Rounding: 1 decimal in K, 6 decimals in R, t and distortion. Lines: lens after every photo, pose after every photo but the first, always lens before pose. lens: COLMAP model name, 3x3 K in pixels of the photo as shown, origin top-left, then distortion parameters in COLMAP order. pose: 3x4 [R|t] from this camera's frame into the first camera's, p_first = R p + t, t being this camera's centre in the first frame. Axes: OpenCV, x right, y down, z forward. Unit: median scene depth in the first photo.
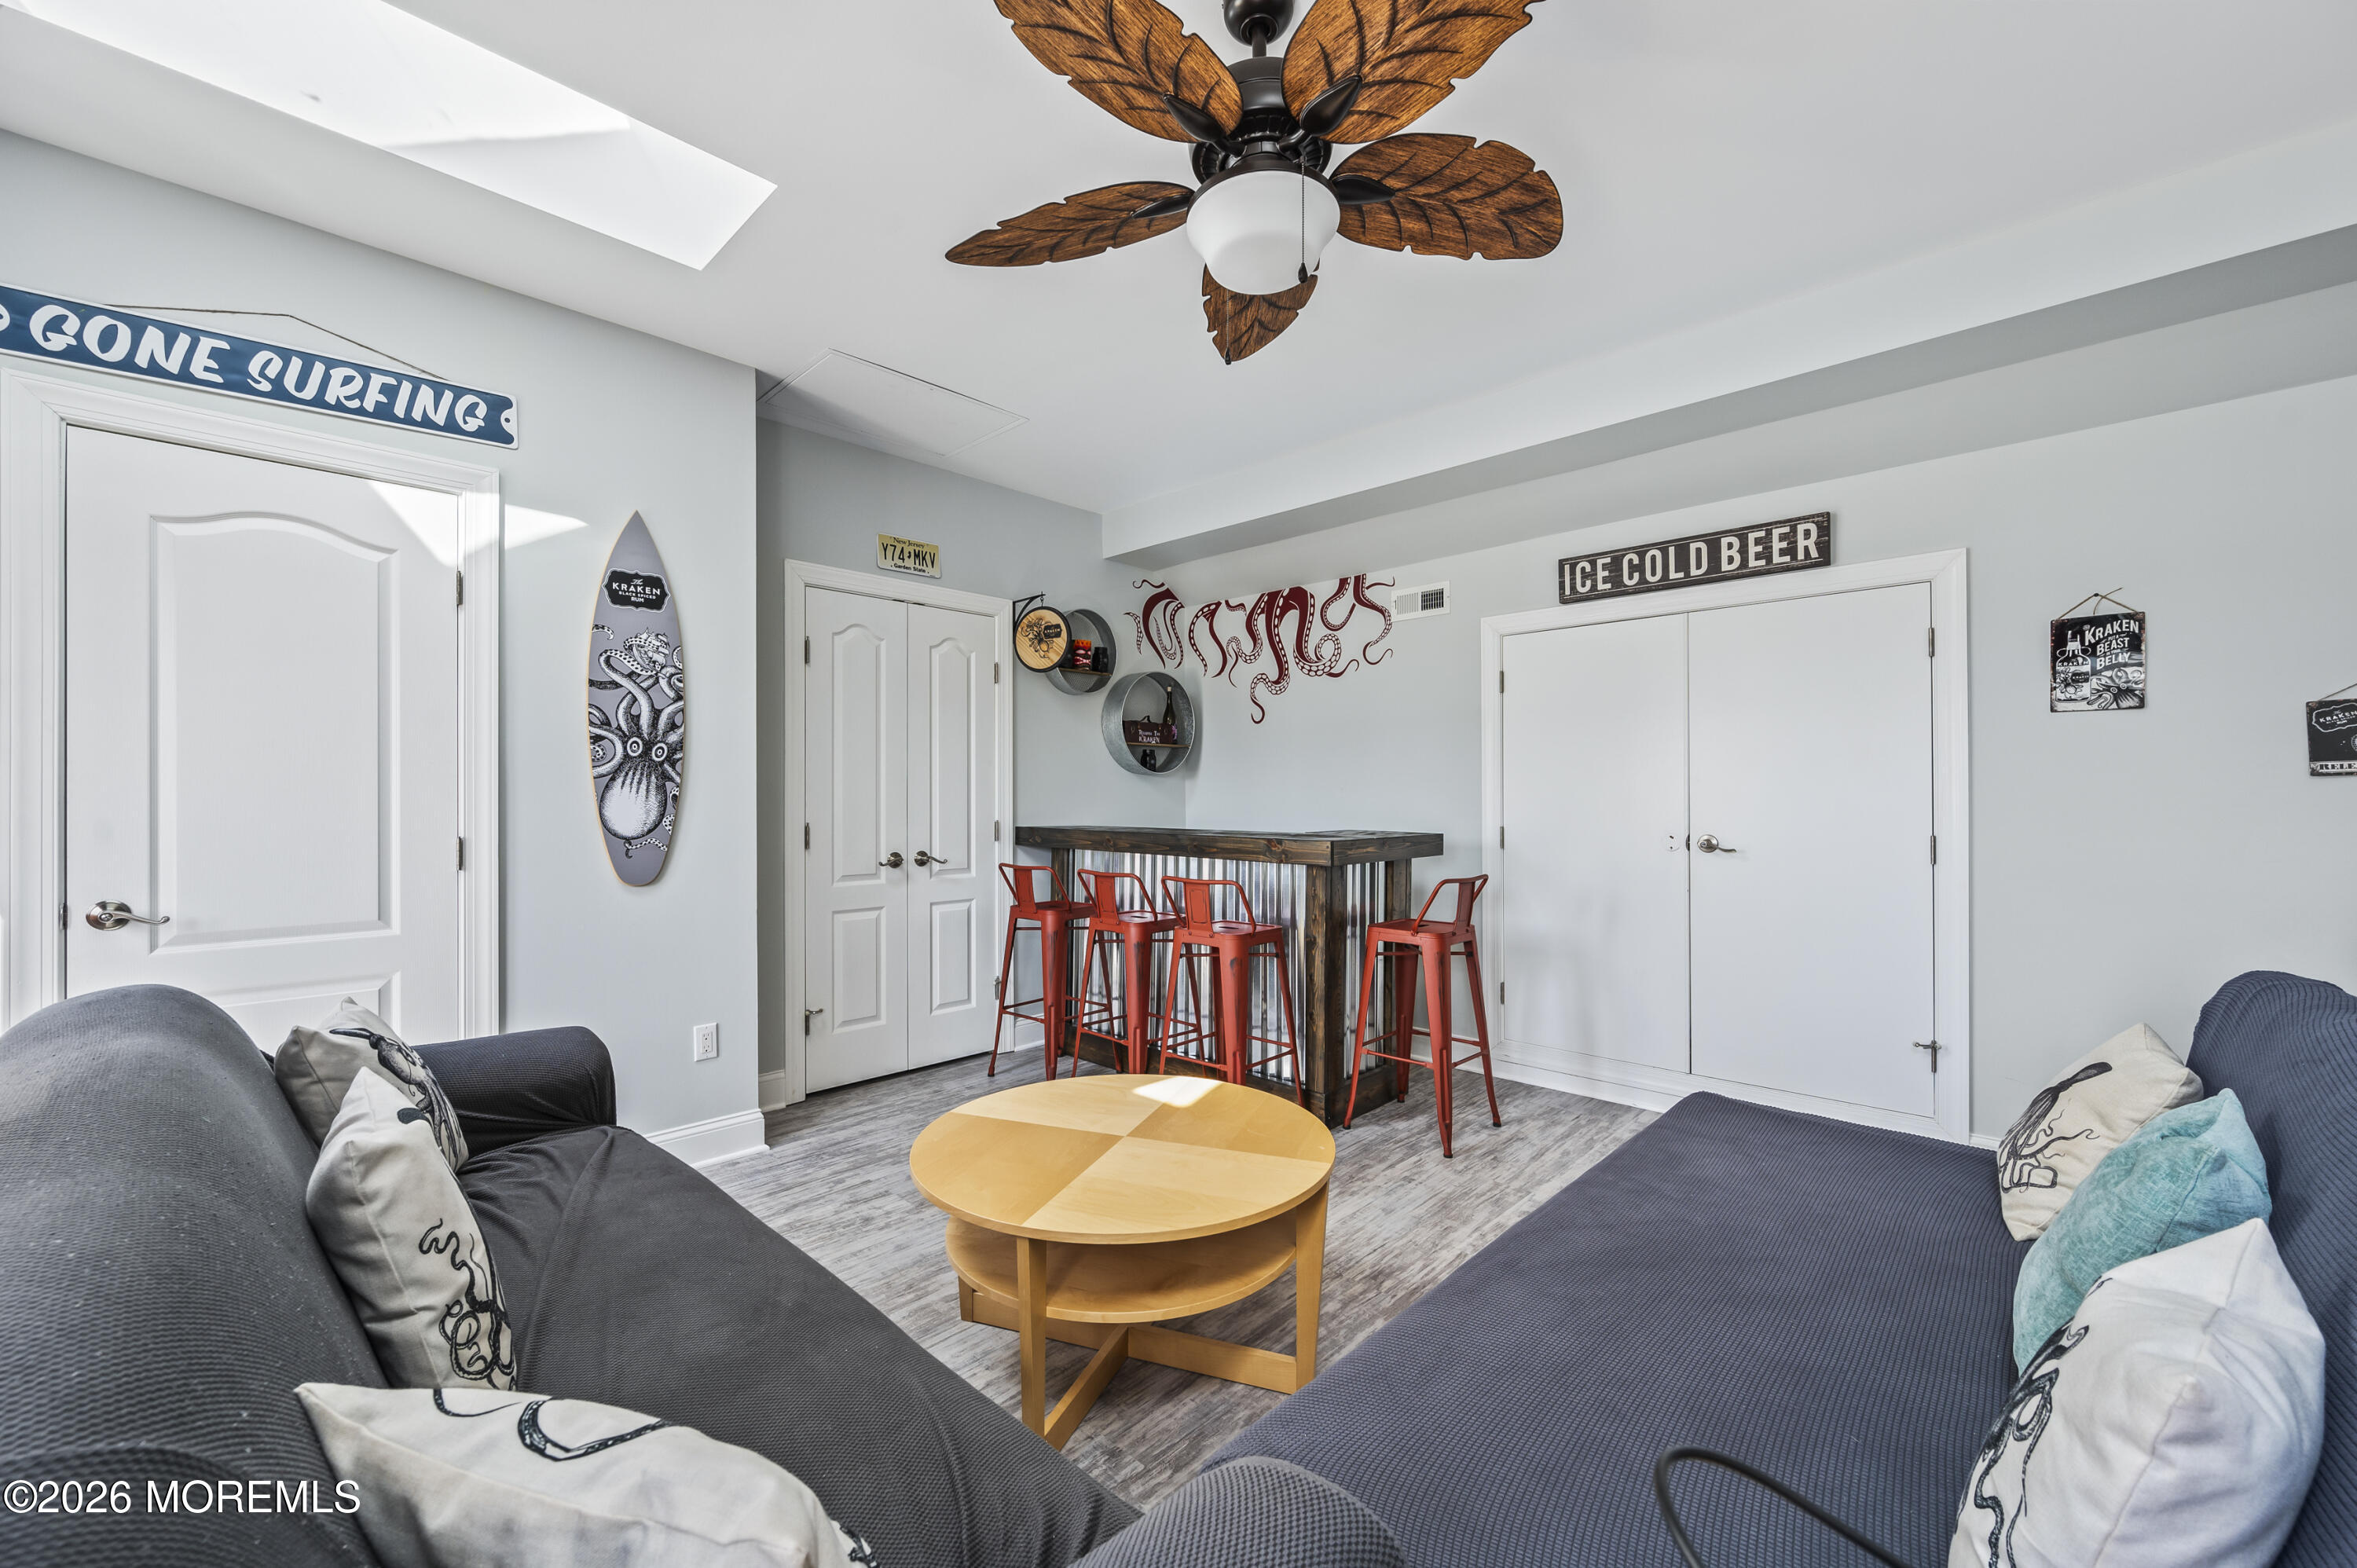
lens RADIAL K [[938.4, 0, 1174.6], [0, 938.4, 794.6], [0, 0, 1]] dist [-0.000903, 0.000126]
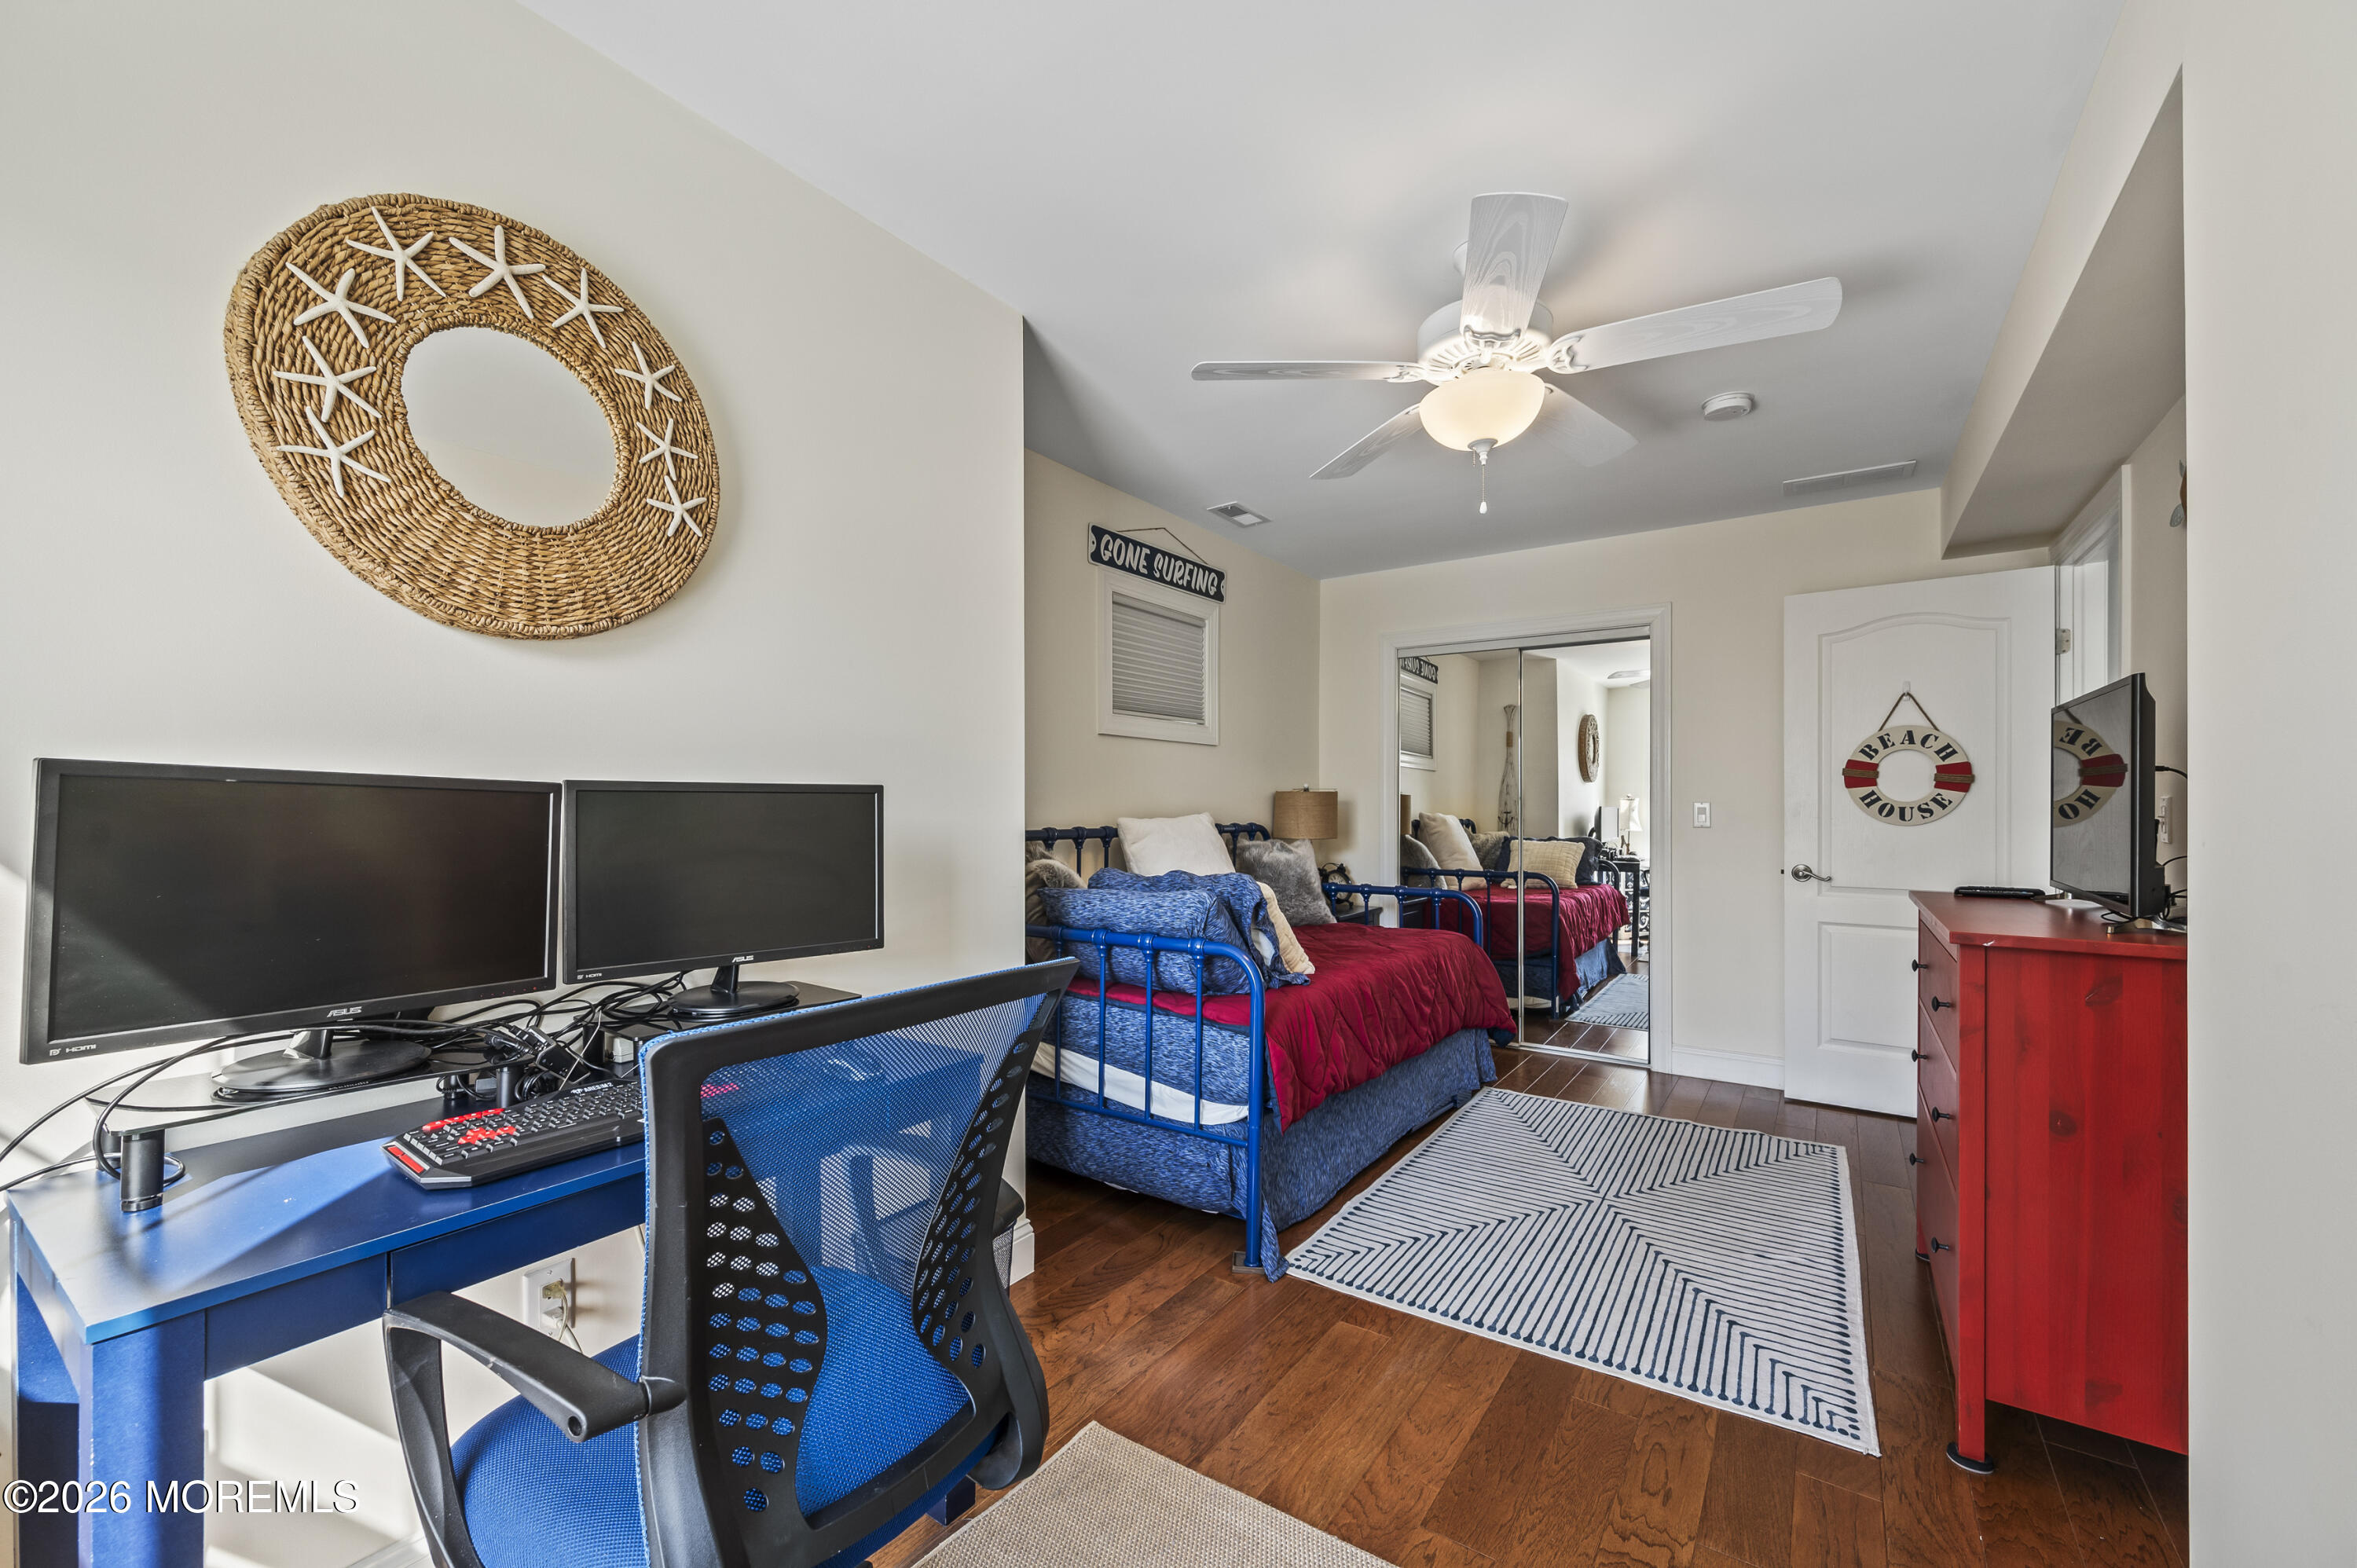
lens RADIAL K [[938.4, 0, 1180.7], [0, 938.4, 796.2], [0, 0, 1]] dist [-0.000903, 0.000126]
pose [[0.984332, 0.026920, 0.174260, -1.047739], [-0.023120, 0.999449, -0.023803, -0.004590], [-0.174804, 0.019401, 0.984412, -0.548108]]
